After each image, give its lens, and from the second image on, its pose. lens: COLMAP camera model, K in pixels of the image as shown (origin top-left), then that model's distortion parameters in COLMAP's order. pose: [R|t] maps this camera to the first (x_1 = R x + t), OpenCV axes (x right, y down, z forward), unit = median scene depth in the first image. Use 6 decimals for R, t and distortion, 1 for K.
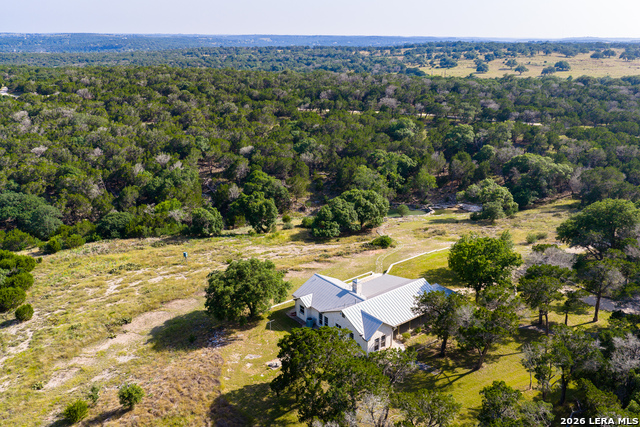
lens RADIAL K [[534.4, 0, 320.0], [0, 534.4, 213.5], [0, 0, 1]] dist [-0.002967, -0.002096]
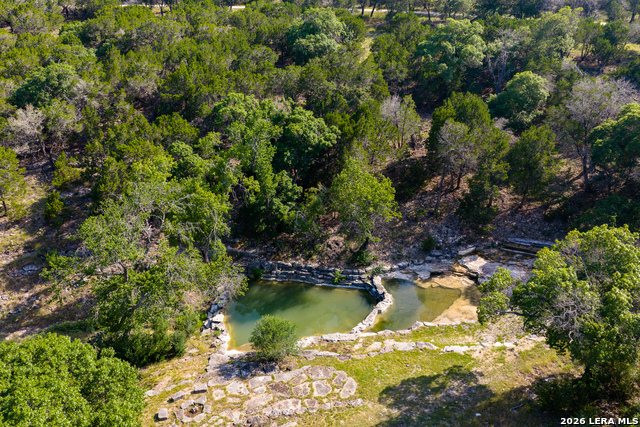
lens RADIAL K [[534.4, 0, 320.0], [0, 534.4, 213.5], [0, 0, 1]] dist [-0.002967, -0.002096]
pose [[0.996167, -0.046514, 0.074073, 0.134228], [0.035269, 0.988586, 0.146472, -0.089506], [-0.080041, -0.143298, 0.986438, 0.621641]]
